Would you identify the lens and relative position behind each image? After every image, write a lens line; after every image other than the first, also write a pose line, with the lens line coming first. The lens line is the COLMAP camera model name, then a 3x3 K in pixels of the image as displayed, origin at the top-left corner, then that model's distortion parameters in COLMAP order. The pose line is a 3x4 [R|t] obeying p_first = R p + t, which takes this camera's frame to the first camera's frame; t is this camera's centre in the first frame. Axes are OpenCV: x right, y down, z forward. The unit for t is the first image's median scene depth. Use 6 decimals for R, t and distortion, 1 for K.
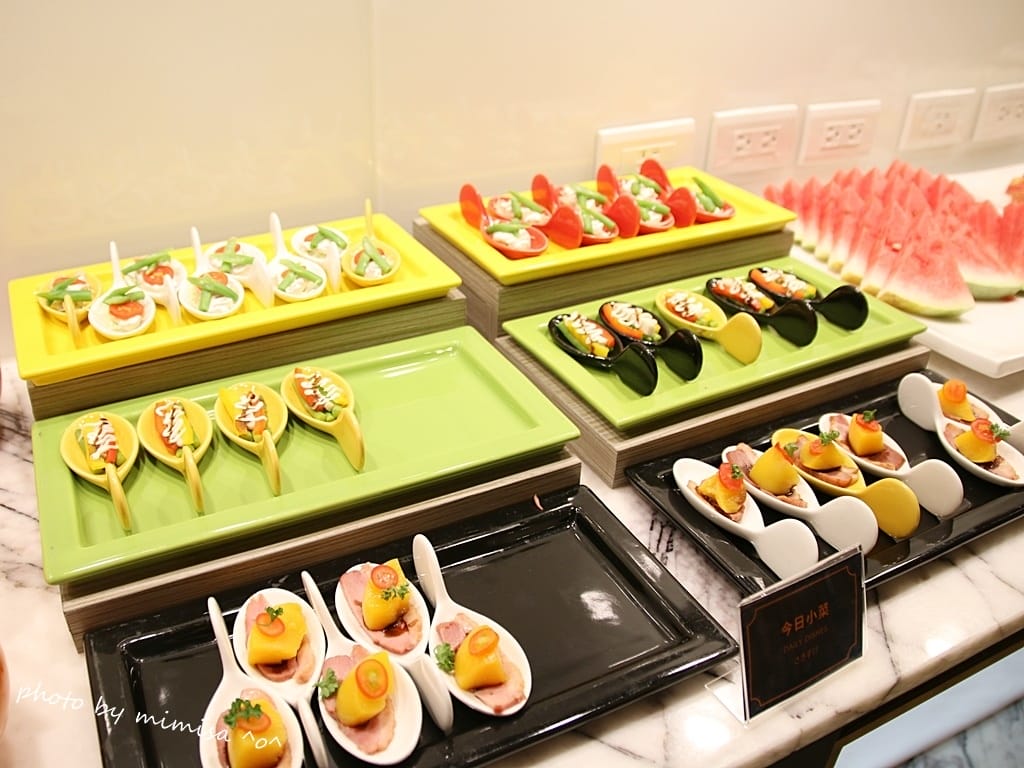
lens RADIAL K [[888.9, 0, 512.0], [0, 888.9, 384.0], [0, 0, 1]] dist [-0.003156, -0.000137]
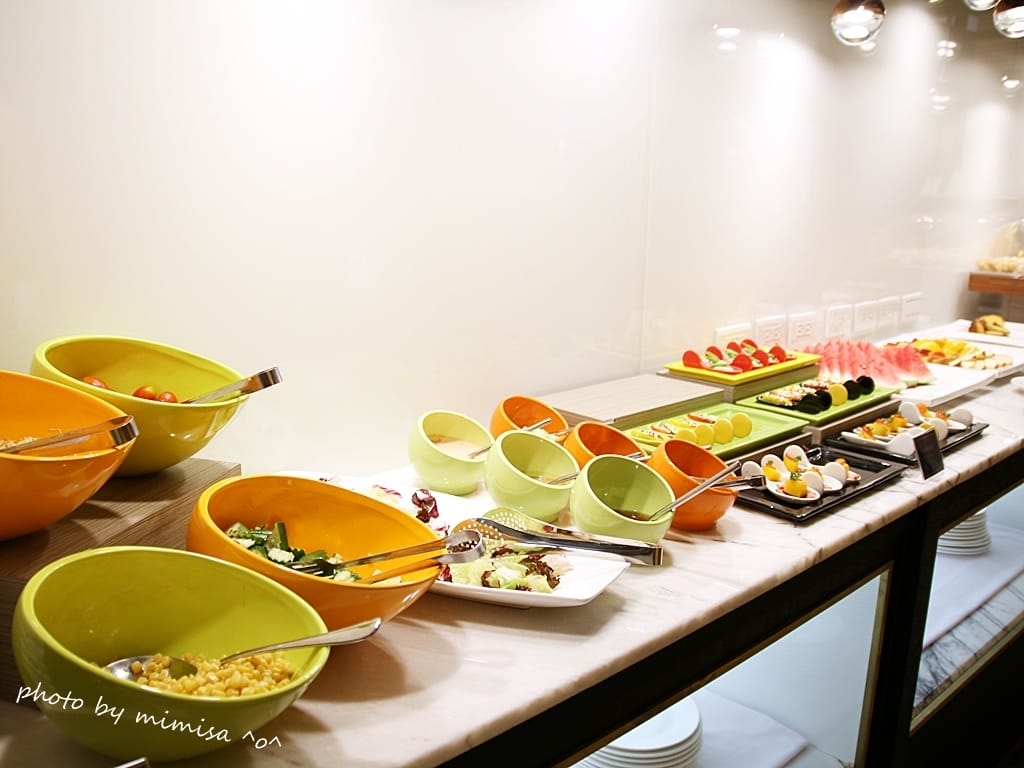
lens RADIAL K [[888.9, 0, 512.0], [0, 888.9, 384.0], [0, 0, 1]] dist [-0.003156, -0.000137]
pose [[0.967834, -0.090848, 0.234614, -0.822475], [0.158934, 0.943667, -0.290229, 0.341212], [-0.195031, 0.318181, 0.927752, -0.740985]]
